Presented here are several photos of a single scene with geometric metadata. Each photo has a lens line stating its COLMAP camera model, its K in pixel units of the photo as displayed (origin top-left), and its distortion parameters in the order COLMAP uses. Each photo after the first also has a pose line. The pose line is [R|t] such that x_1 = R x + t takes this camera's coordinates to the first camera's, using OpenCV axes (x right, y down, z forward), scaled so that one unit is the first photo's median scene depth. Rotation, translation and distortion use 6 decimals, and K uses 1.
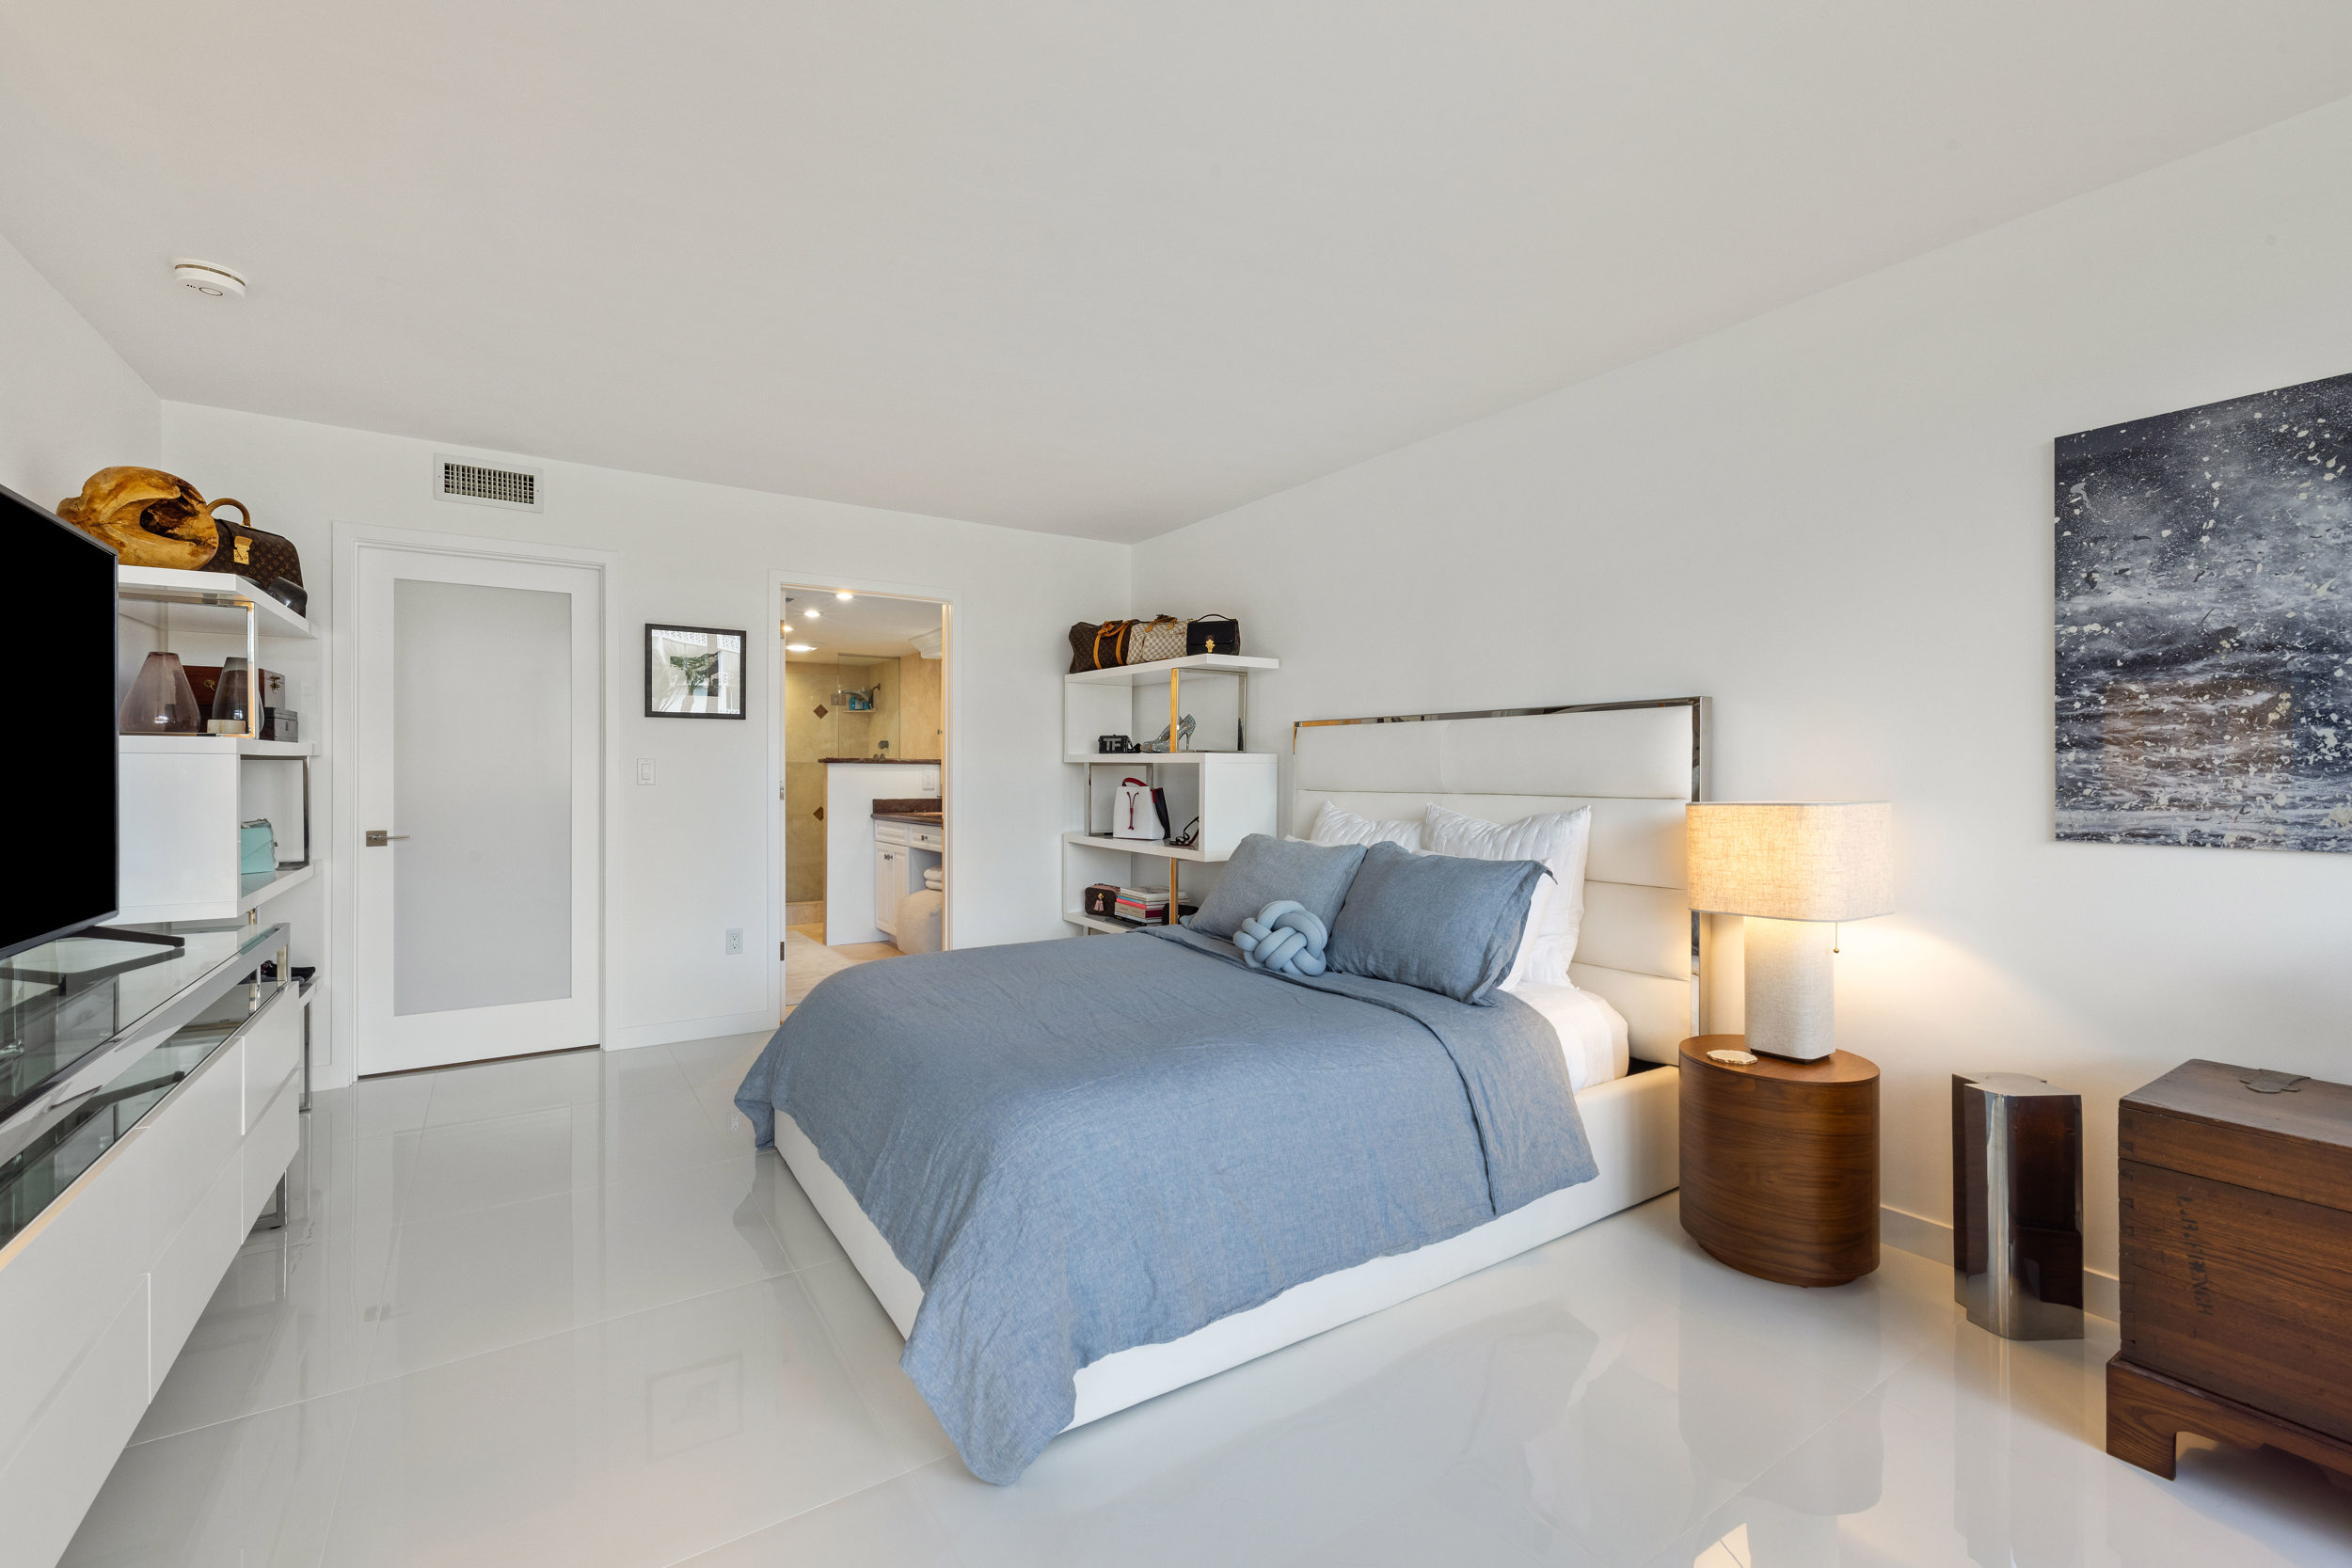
lens RADIAL K [[989.4, 0, 1176.0], [0, 989.4, 784.0], [0, 0, 1]] dist [0.000495, 0.000200]
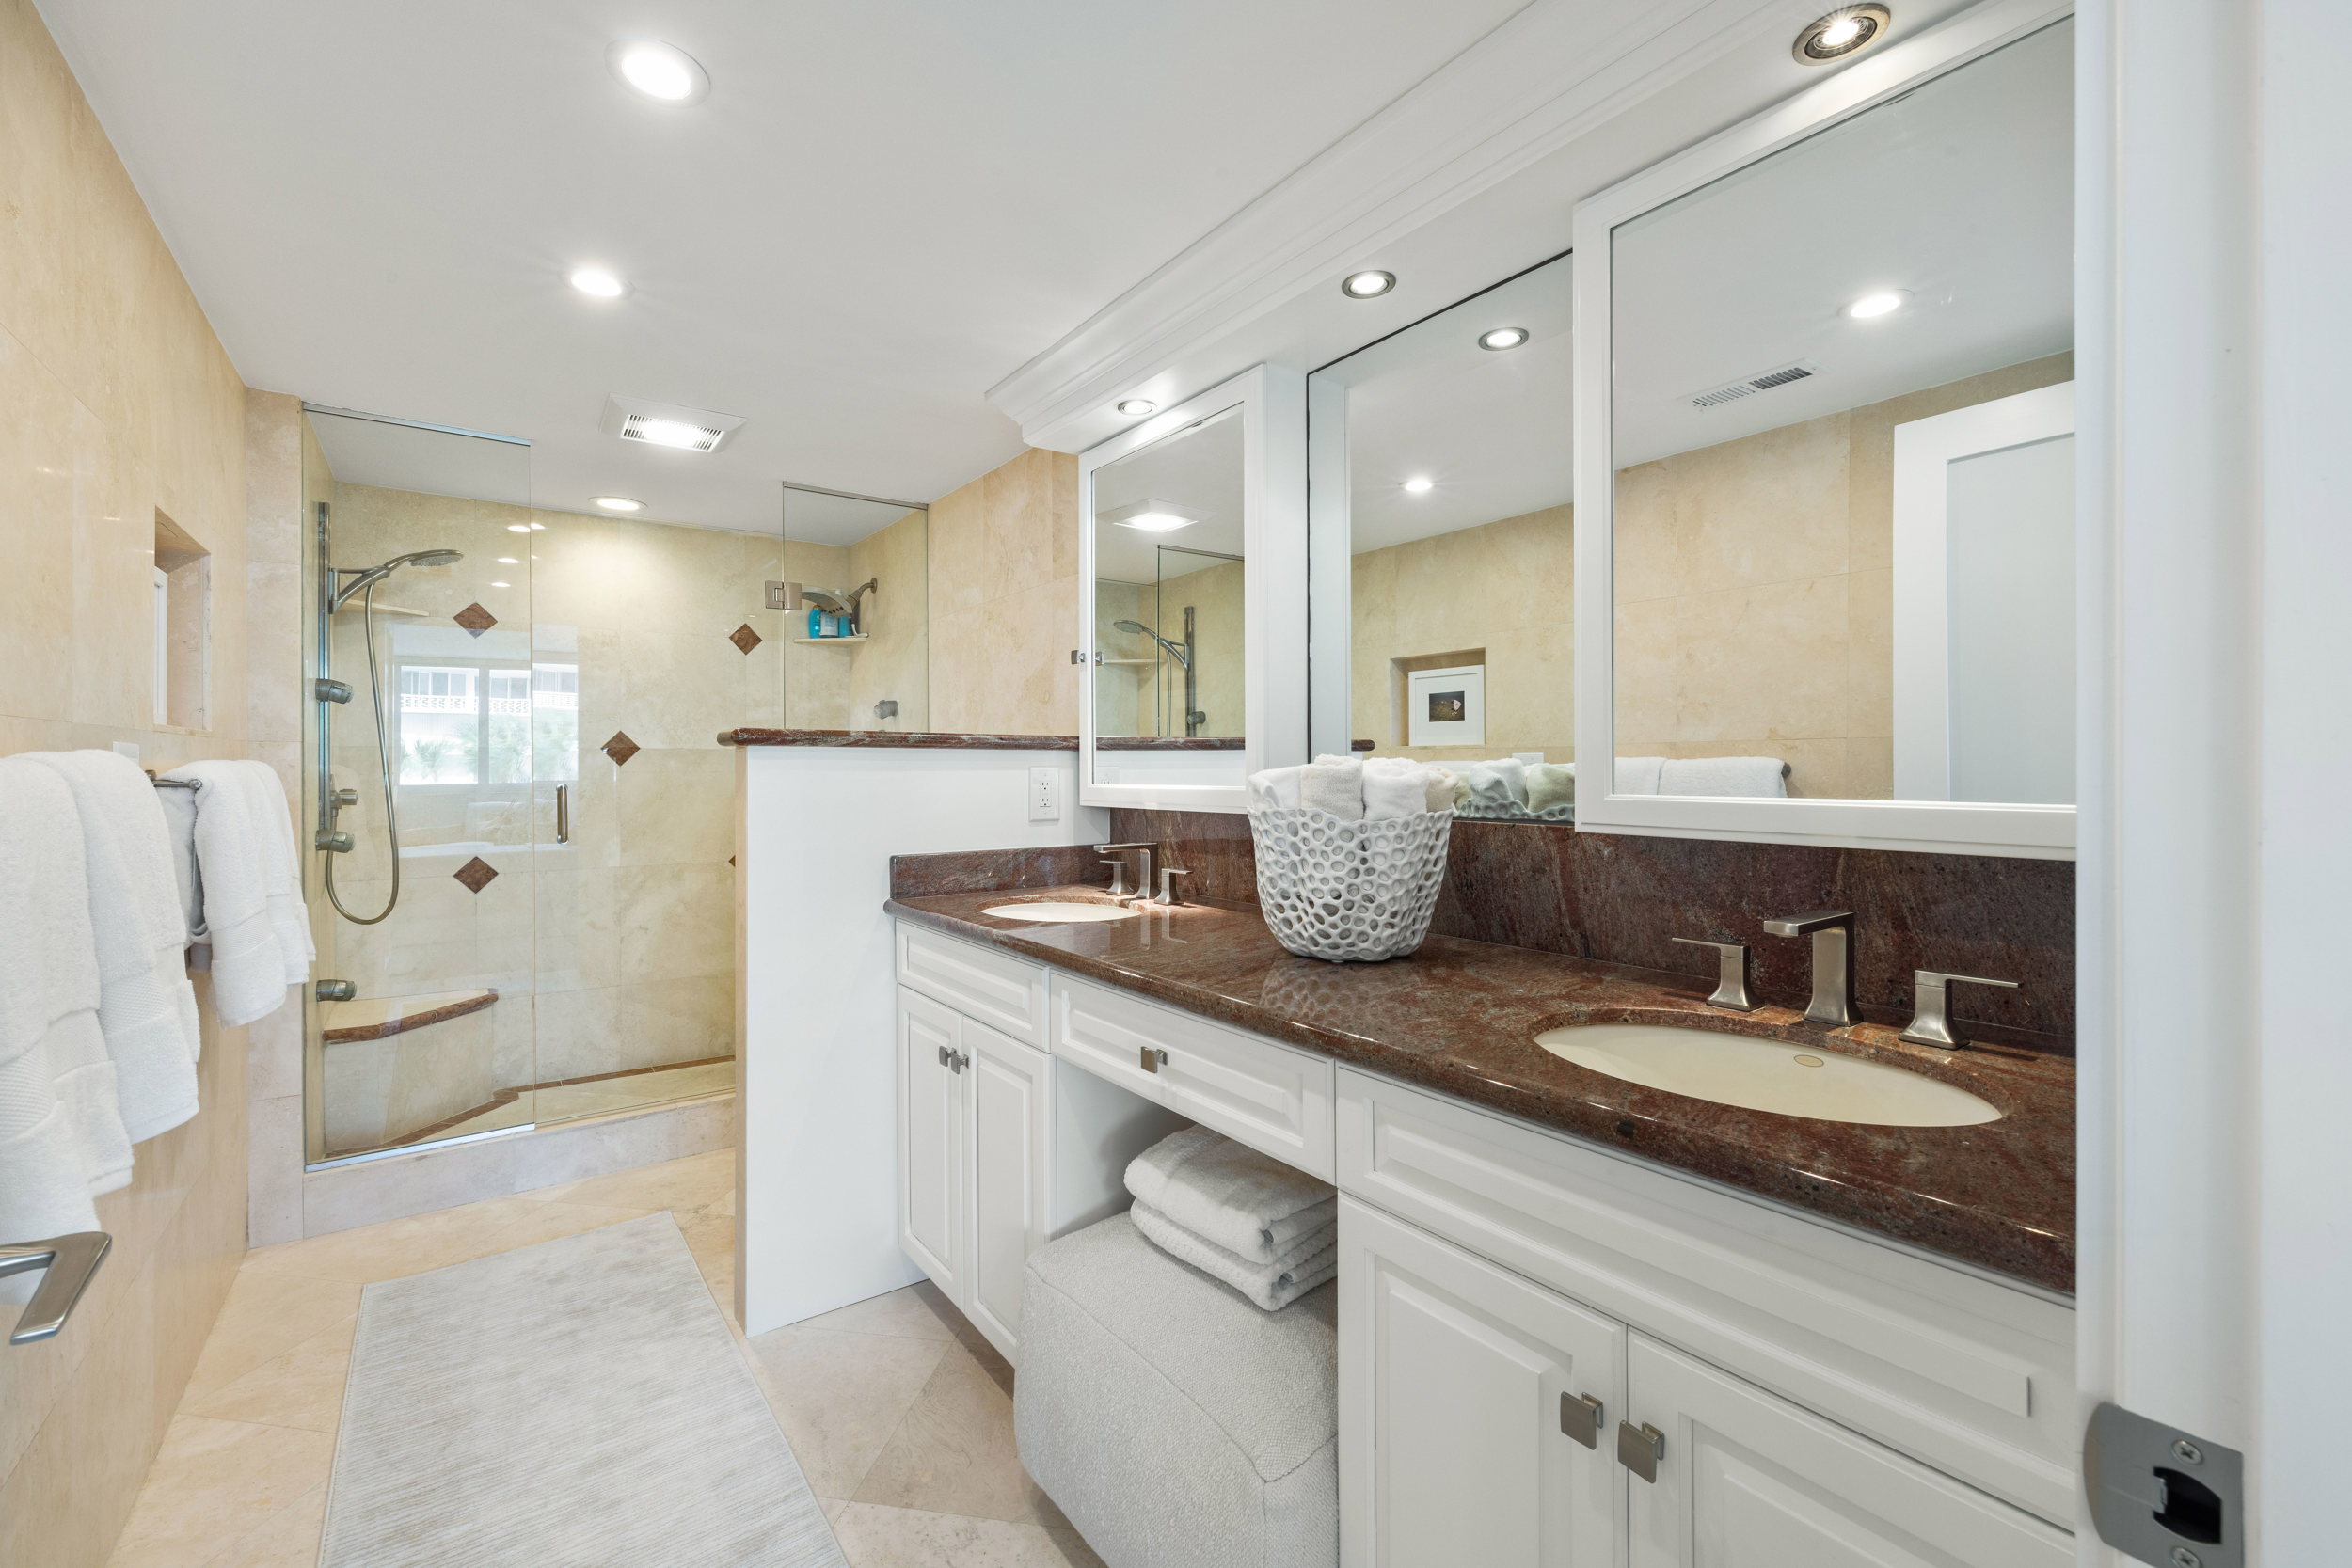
lens RADIAL K [[989.4, 0, 1176.0], [0, 989.4, 784.0], [0, 0, 1]] dist [0.000495, 0.000200]
pose [[0.999071, -0.003892, 0.042928, -0.190272], [0.003601, 0.999970, 0.006856, -0.008514], [-0.042953, -0.006695, 0.999055, 0.564266]]
